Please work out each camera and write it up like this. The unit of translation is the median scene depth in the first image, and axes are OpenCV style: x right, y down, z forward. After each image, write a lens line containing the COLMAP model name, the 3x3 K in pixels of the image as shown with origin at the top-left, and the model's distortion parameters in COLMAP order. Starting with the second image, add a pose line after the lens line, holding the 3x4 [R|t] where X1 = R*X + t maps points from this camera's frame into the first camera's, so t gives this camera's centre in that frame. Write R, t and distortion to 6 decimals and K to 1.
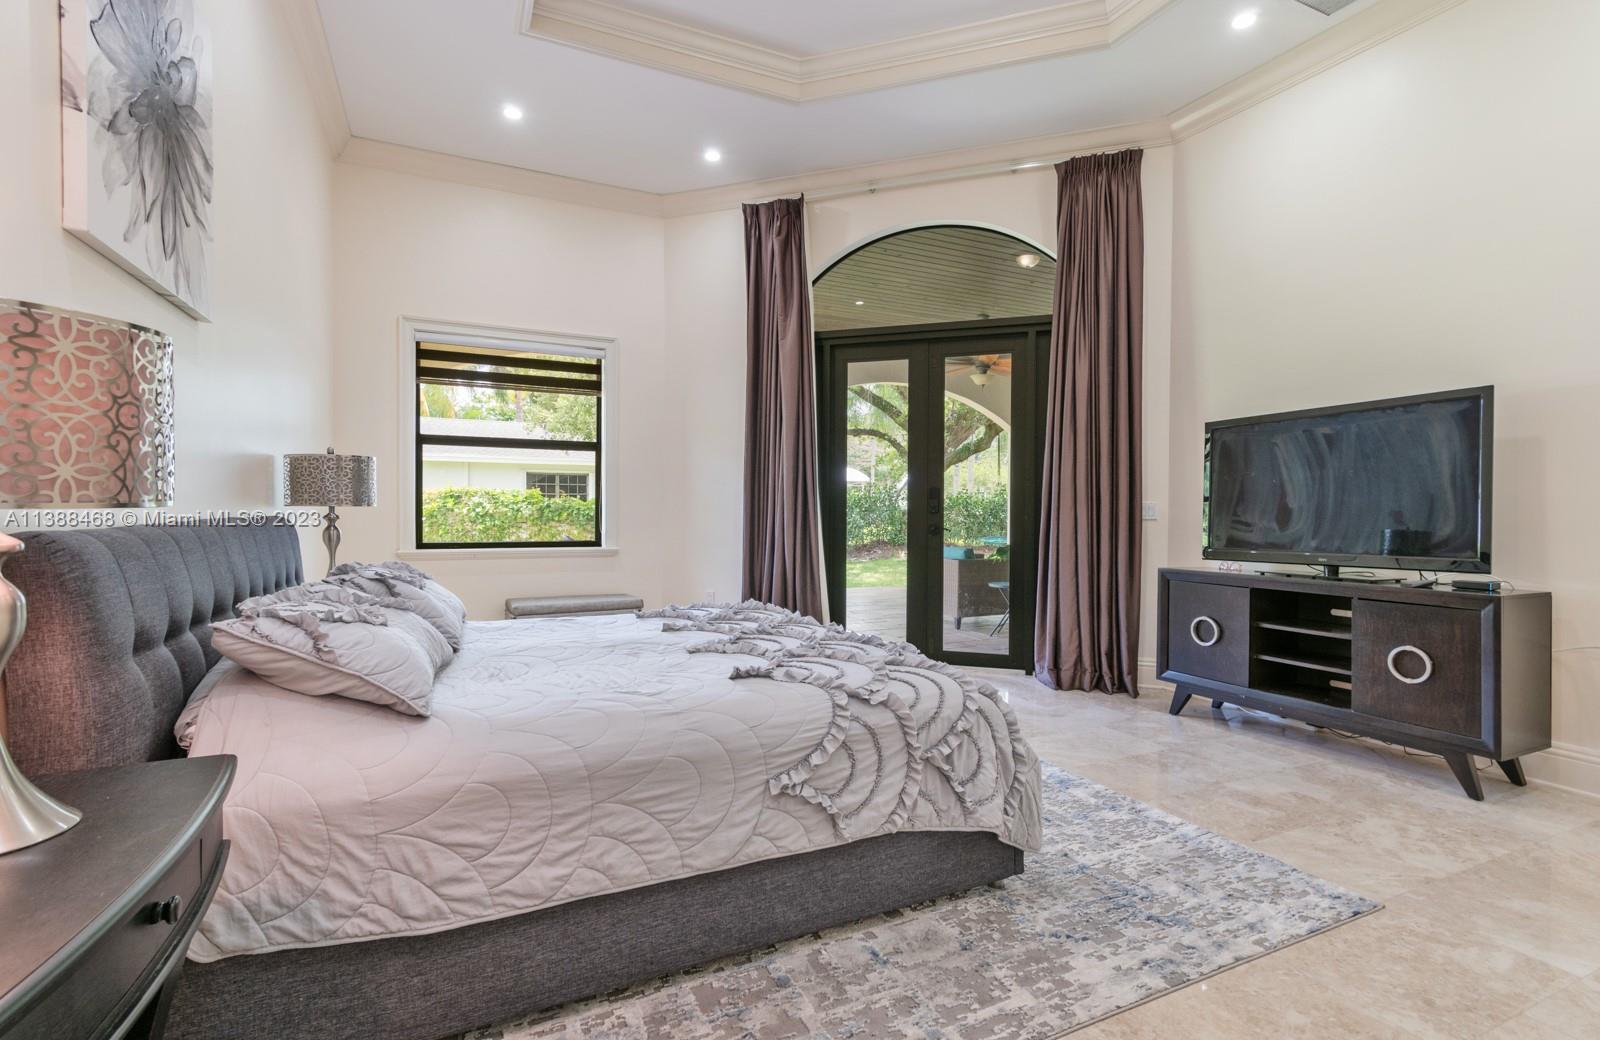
lens RADIAL K [[688.7, 0, 788.0], [0, 688.7, 525.1], [0, 0, 1]] dist [-0.000648, -0.000057]
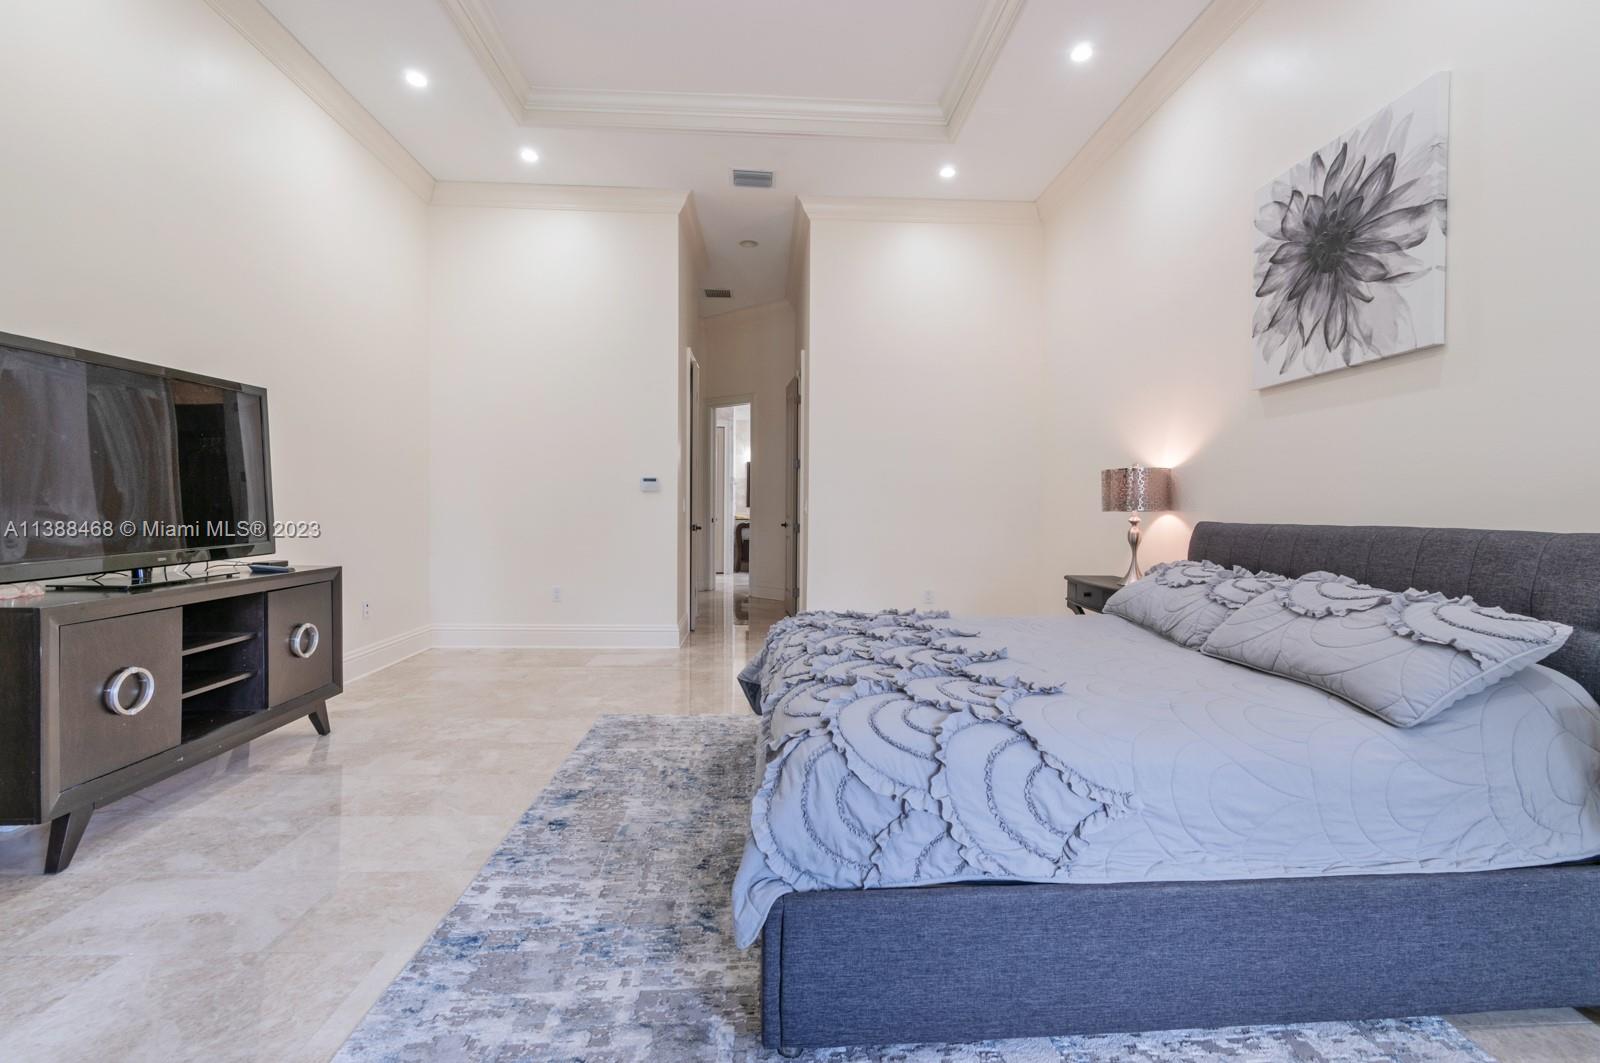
lens RADIAL K [[722.9, 0, 800.5], [0, 722.9, 529.2], [0, 0, 1]] dist [-0.001038, -0.000063]
pose [[-0.931447, -0.025788, 0.362963, -0.199257], [-0.010883, 0.999014, 0.043051, -0.028223], [-0.363715, 0.036150, -0.930809, 1.482589]]
